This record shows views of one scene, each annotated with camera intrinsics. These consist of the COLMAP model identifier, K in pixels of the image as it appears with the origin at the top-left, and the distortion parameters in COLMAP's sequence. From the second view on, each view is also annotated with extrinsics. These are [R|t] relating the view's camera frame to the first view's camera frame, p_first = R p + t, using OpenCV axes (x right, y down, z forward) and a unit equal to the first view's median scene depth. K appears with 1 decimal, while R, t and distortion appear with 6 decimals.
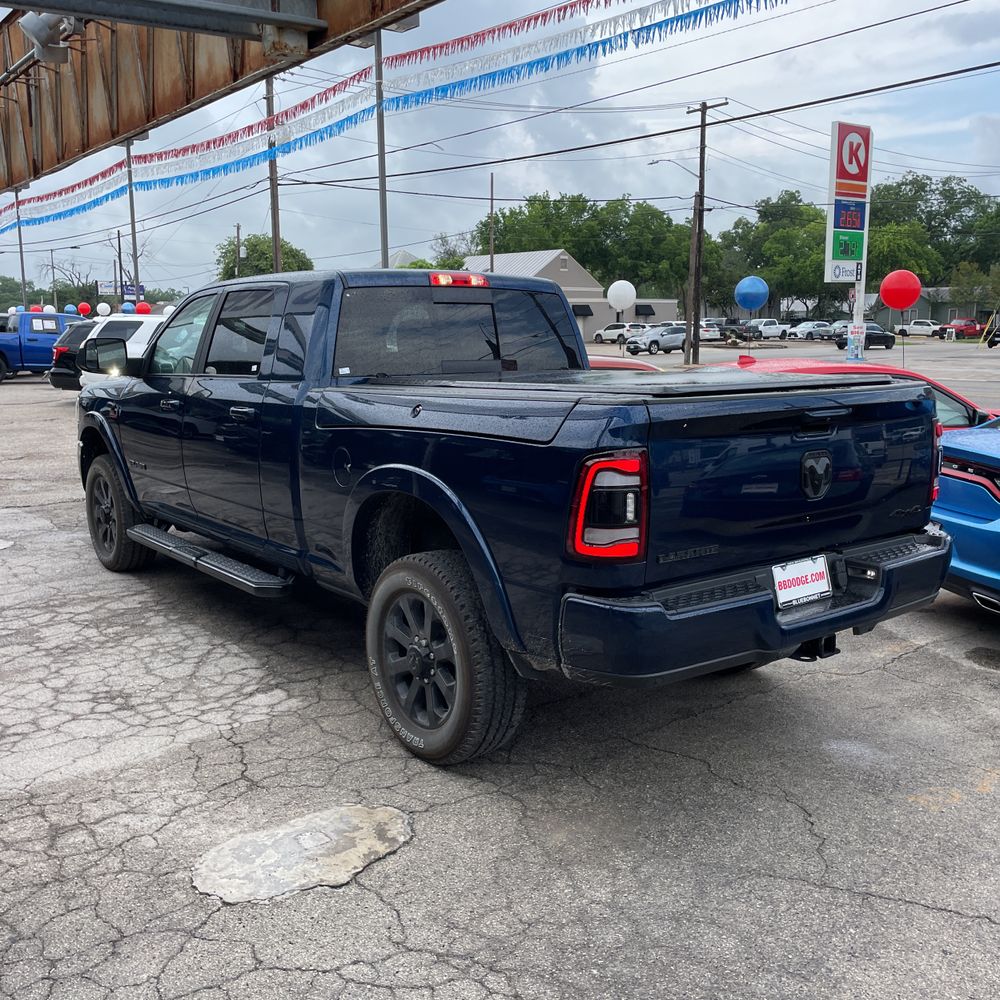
lens RADIAL K [[1039.5, 0, 526.6], [0, 1039.5, 480.0], [0, 0, 1]] dist [0.098611, -0.149577]
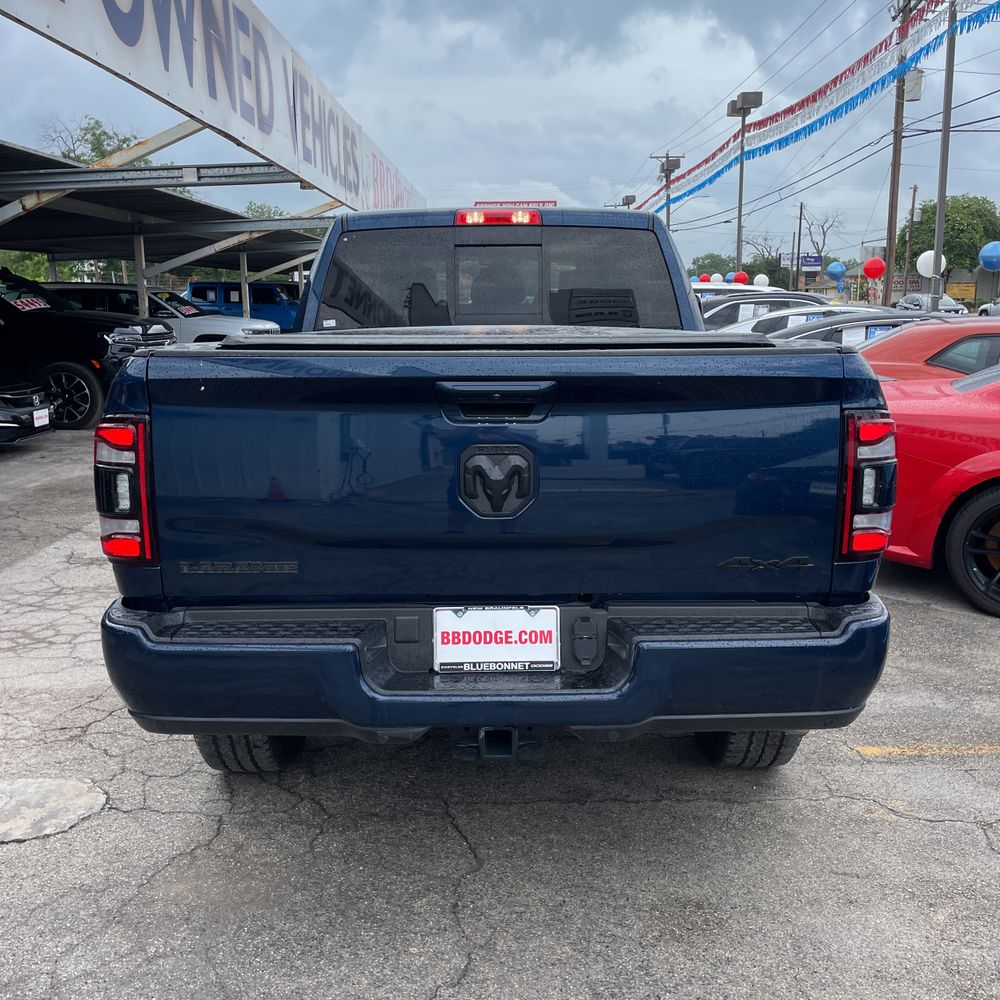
lens RADIAL K [[1039.5, 0, 526.6], [0, 1039.5, 480.0], [0, 0, 1]] dist [0.098611, -0.149577]
pose [[0.782843, 0.100780, -0.614004, 0.661102], [-0.085079, 0.994865, 0.054819, -0.040846], [0.616376, 0.009324, 0.787397, 0.478890]]
